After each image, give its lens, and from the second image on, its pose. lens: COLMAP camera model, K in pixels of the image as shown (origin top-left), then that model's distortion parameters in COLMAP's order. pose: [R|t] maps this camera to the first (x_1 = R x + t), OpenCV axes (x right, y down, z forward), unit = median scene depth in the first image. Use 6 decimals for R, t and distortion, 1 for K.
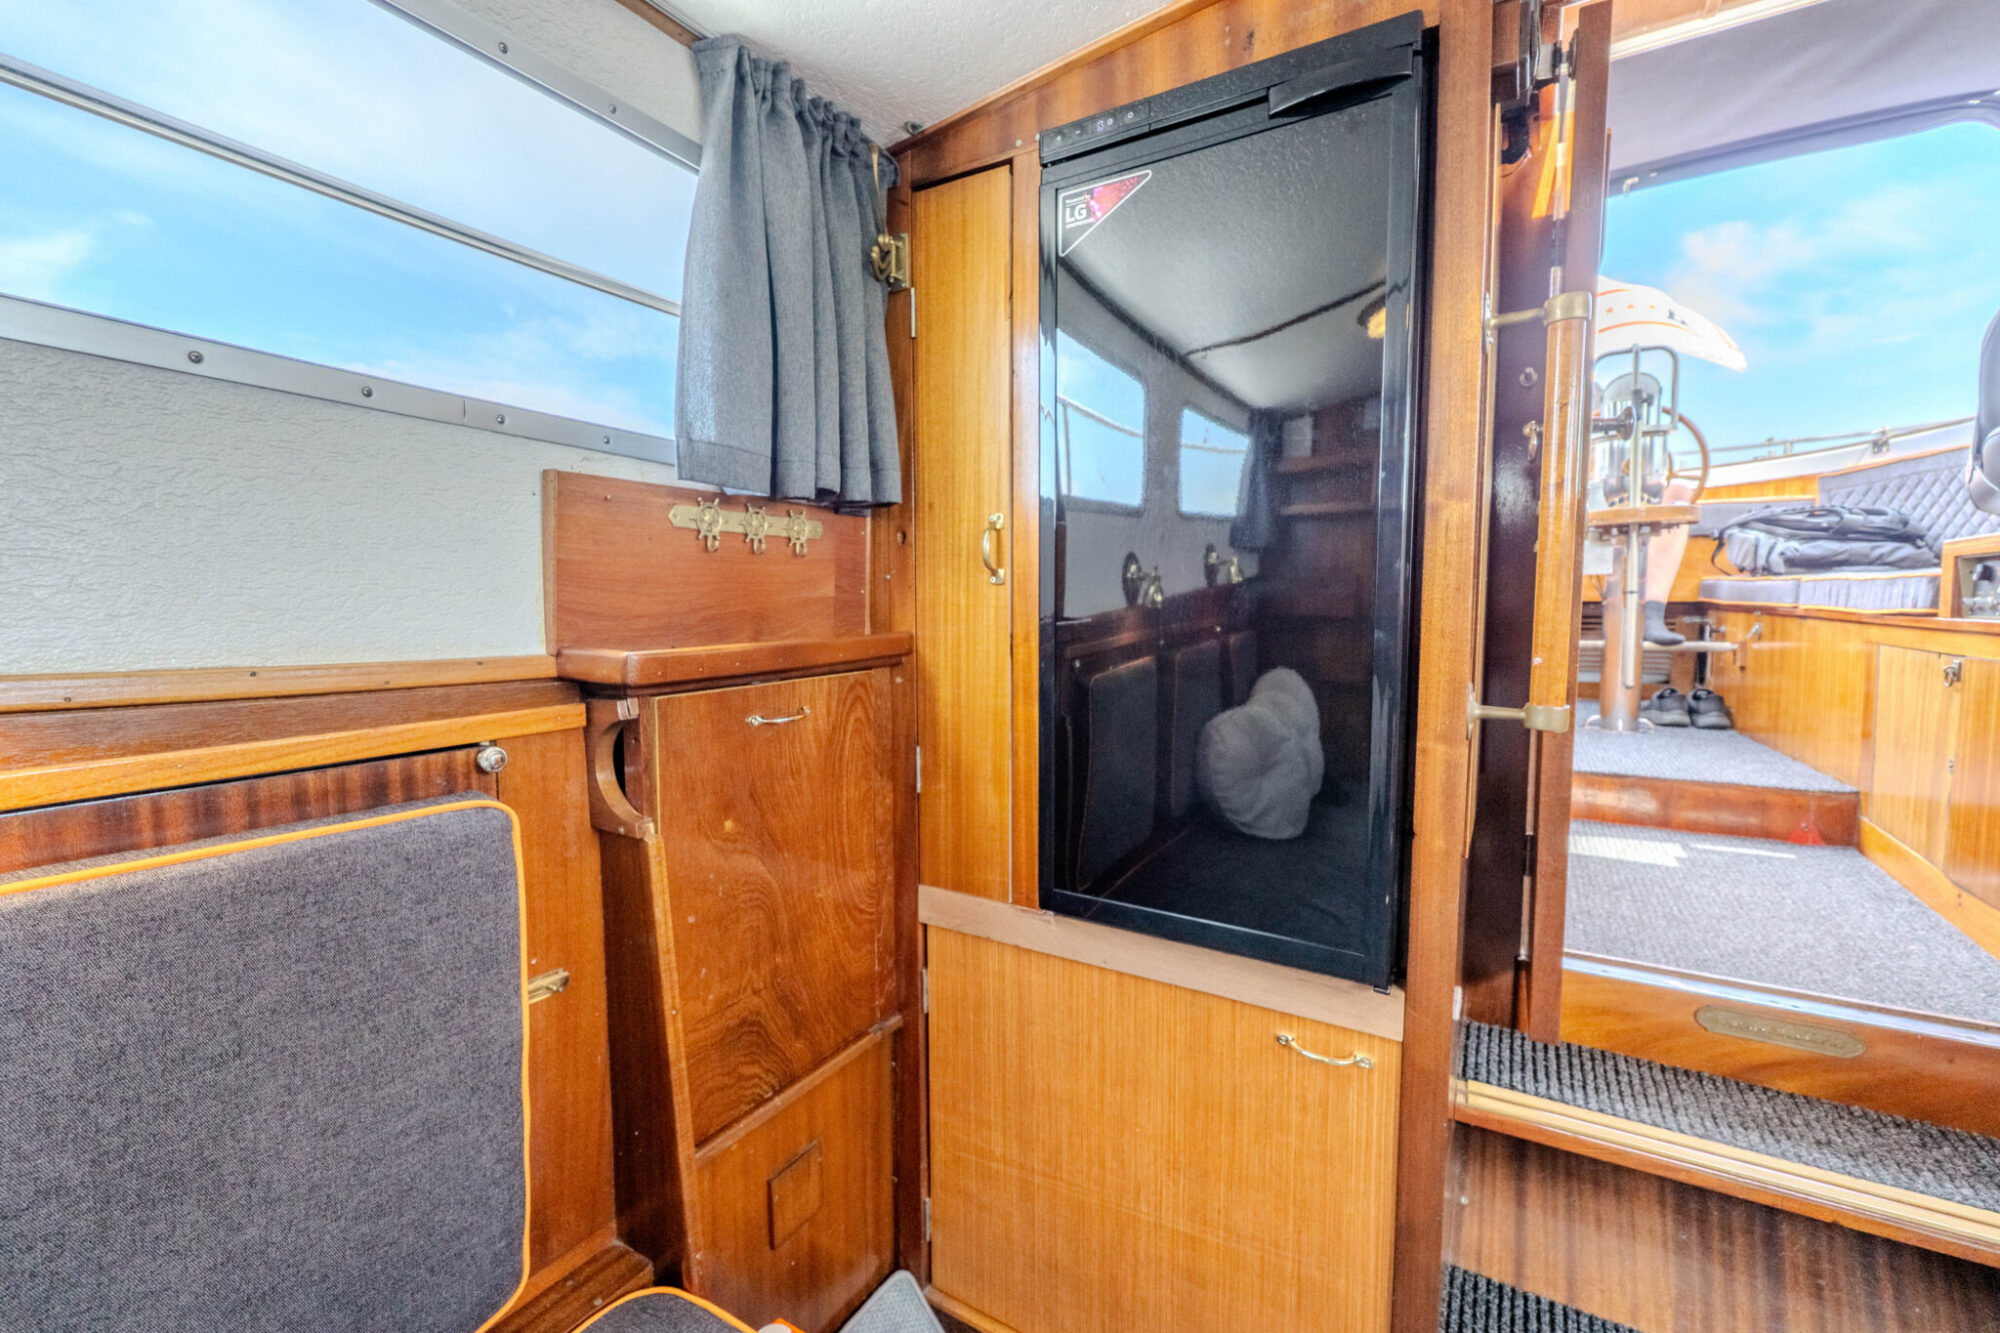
lens RADIAL K [[849.4, 0, 995.9], [0, 849.4, 660.0], [0, 0, 1]] dist [-0.000312, -0.000916]
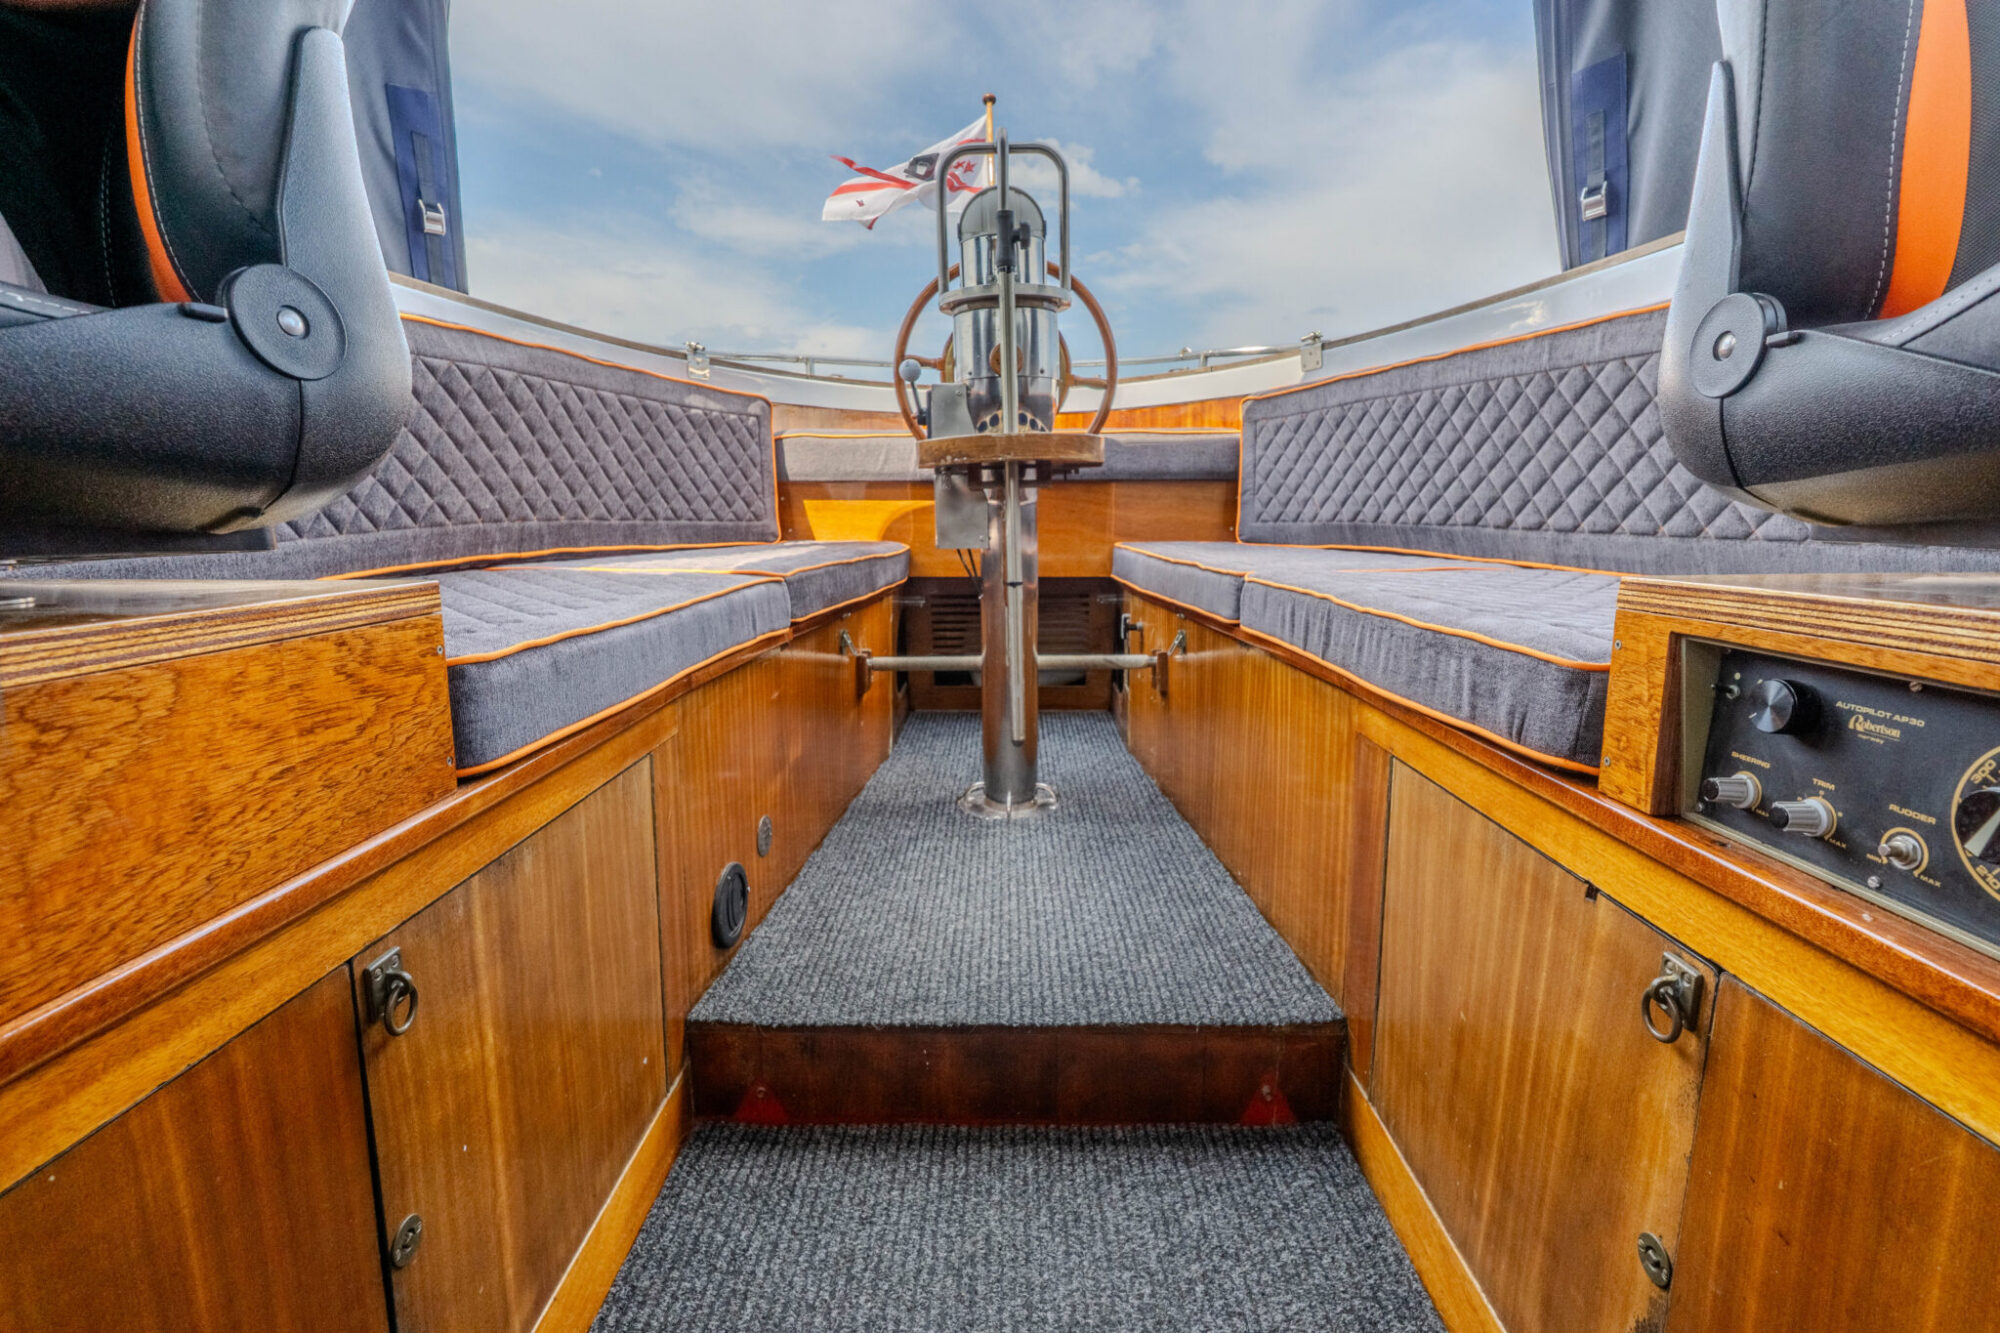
lens RADIAL K [[931.1, 0, 1000.0], [0, 931.1, 666.5], [0, 0, 1]] dist [-0.000346, -0.000058]
pose [[0.849958, -0.084555, 0.520021, 0.412624], [0.039866, 0.994529, 0.096550, -0.086797], [-0.525340, -0.061333, 0.848679, 0.471570]]
